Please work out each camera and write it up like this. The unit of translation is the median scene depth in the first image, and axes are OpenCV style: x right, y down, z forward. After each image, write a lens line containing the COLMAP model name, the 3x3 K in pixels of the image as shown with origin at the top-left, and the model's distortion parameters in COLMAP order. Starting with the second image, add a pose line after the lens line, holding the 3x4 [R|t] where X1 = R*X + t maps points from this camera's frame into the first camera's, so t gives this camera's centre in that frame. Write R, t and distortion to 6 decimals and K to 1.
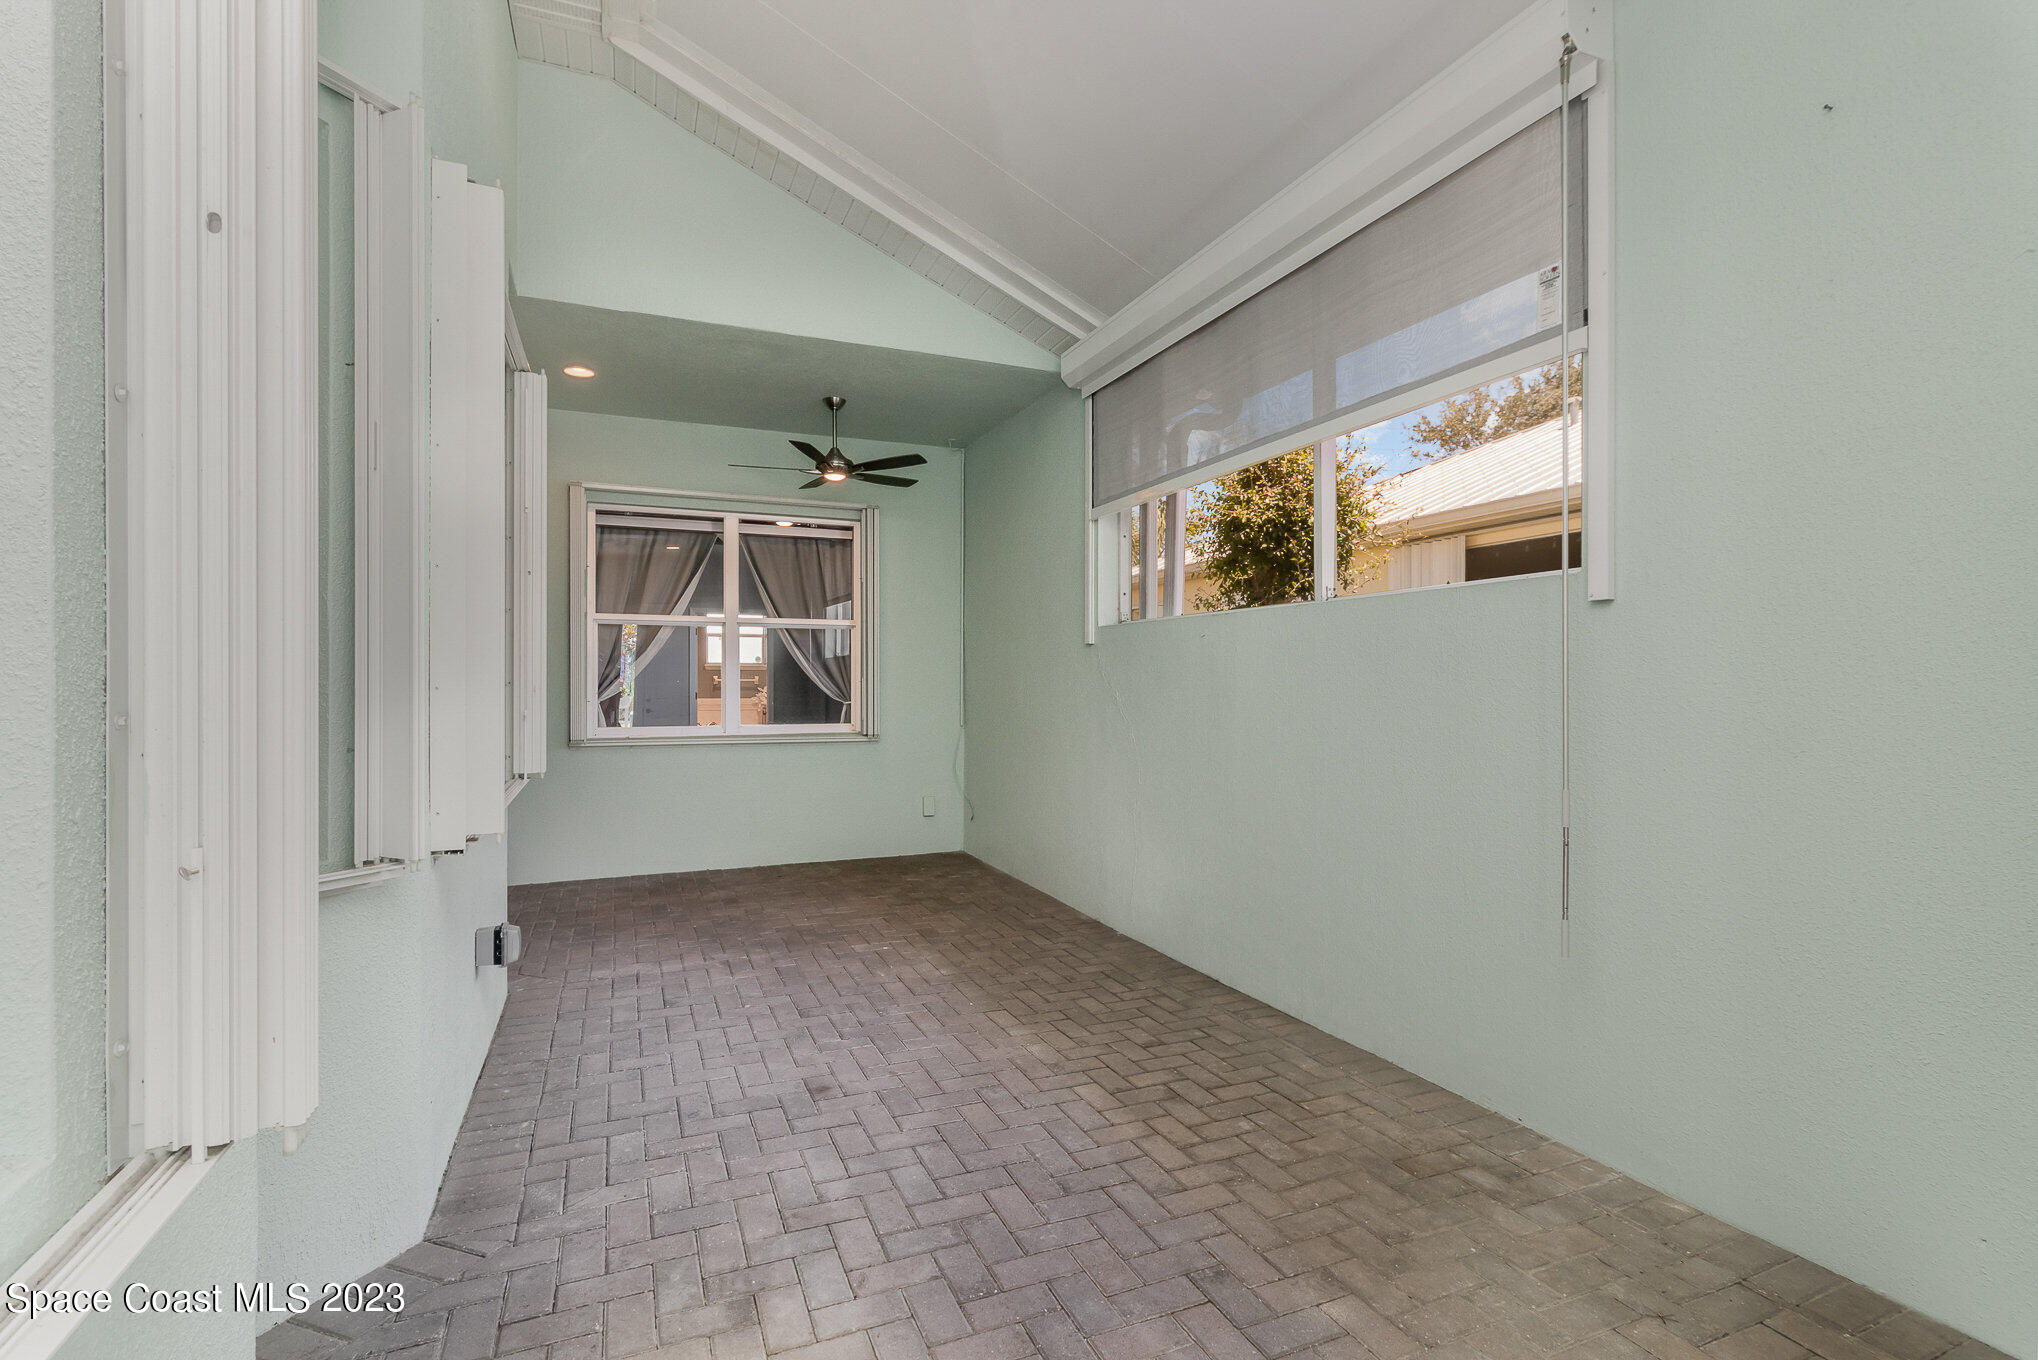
lens RADIAL K [[944.5, 0, 1019.0], [0, 944.5, 680.0], [0, 0, 1]] dist [-0.001925, 0.000862]
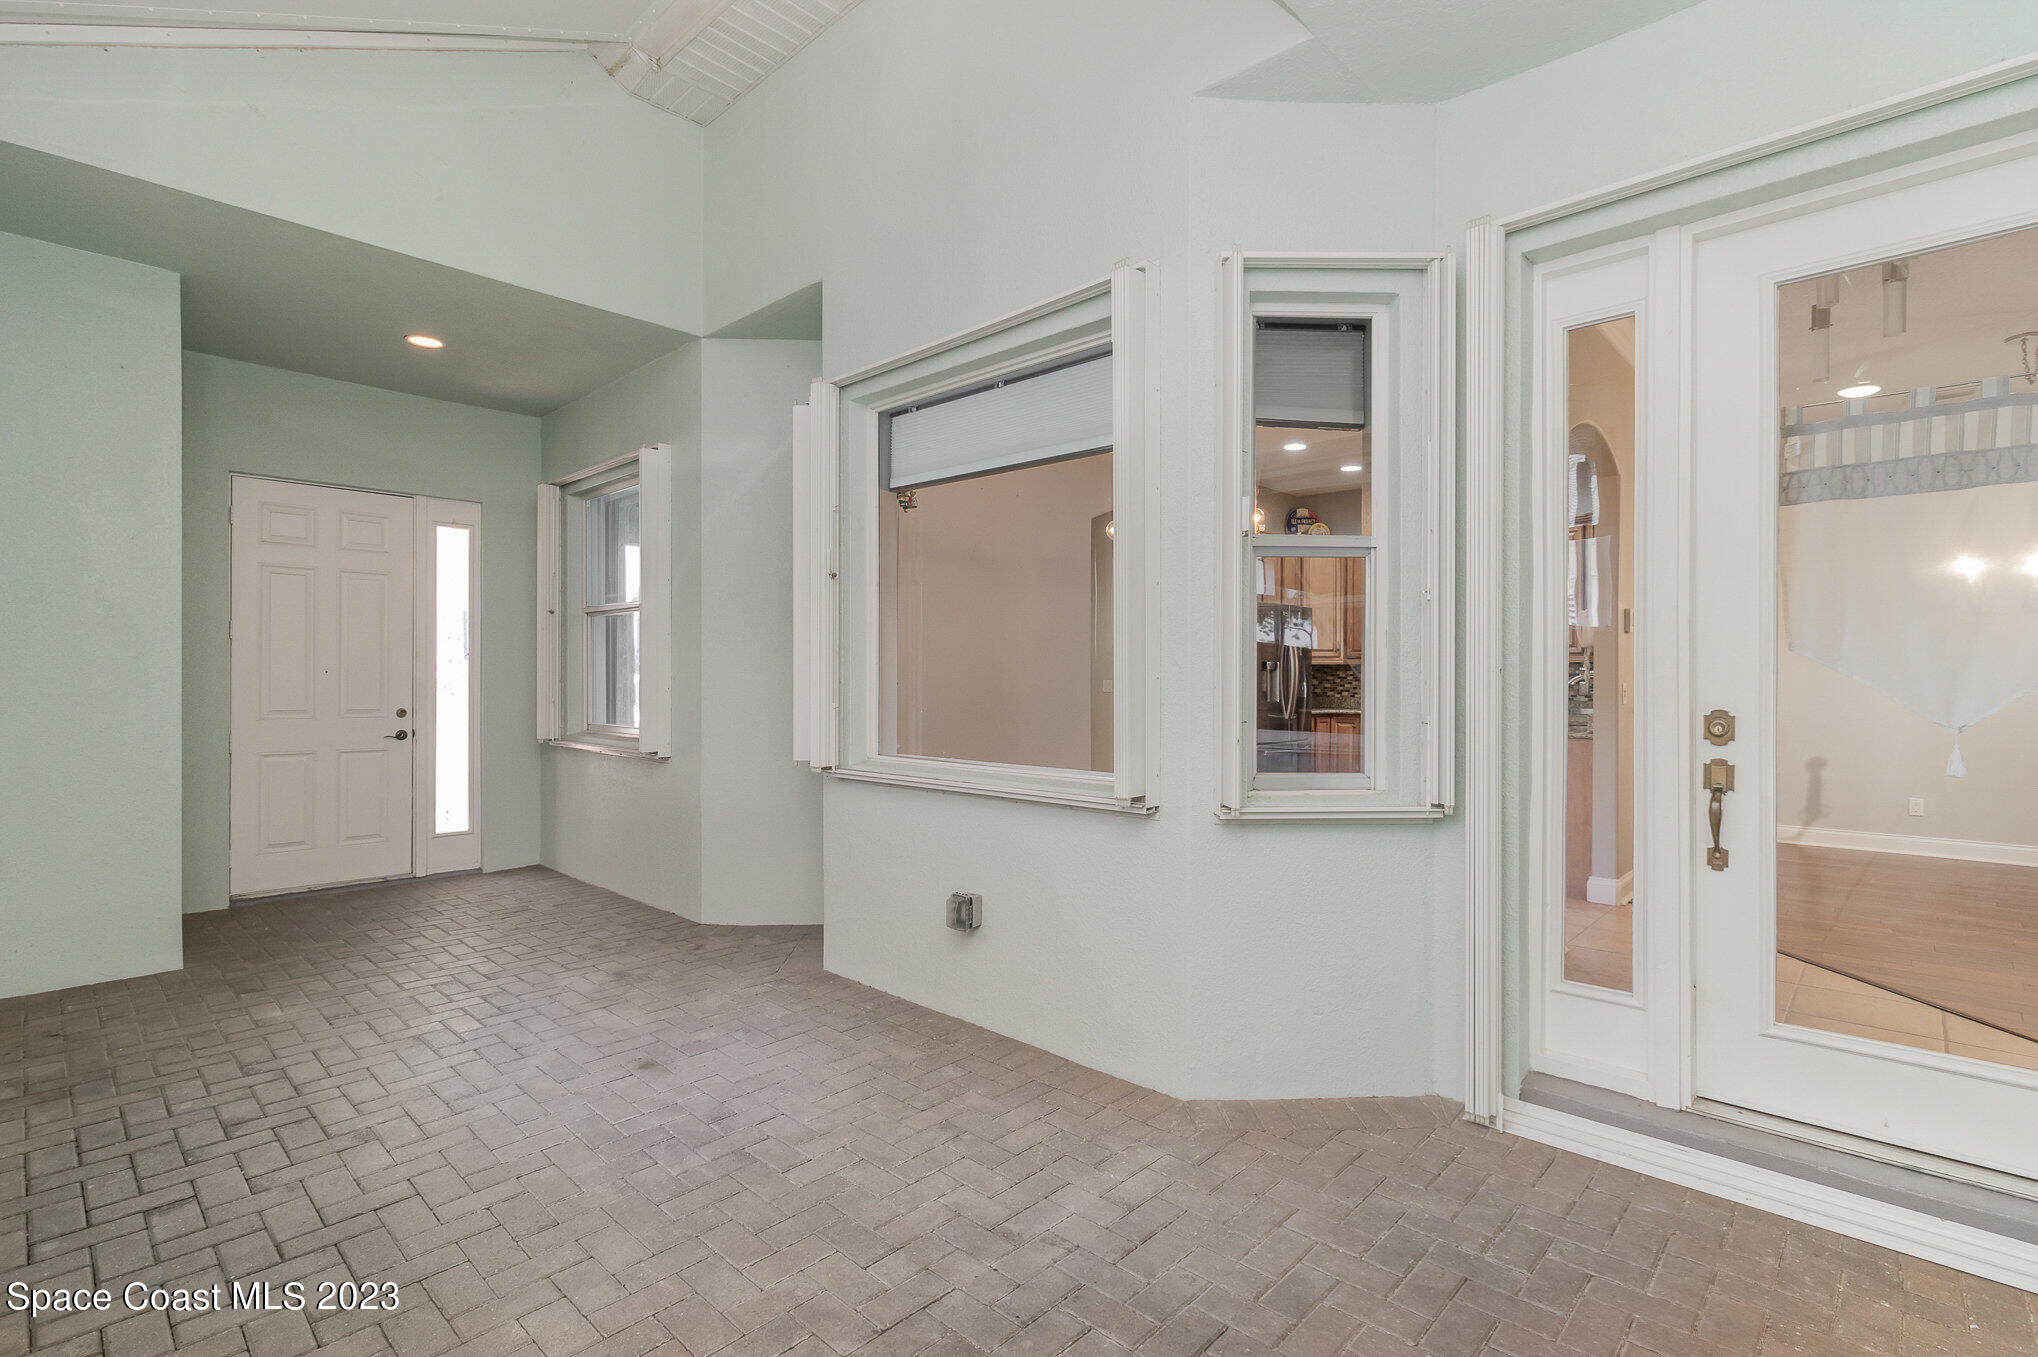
lens RADIAL K [[944.5, 0, 1019.0], [0, 944.5, 678.5], [0, 0, 1]] dist [-0.001925, 0.000862]
pose [[-0.915632, 0.000280, -0.402017, -0.198360], [0.000386, 1.000000, -0.000183, 0.004535], [0.402017, -0.000323, -0.915632, 2.535139]]
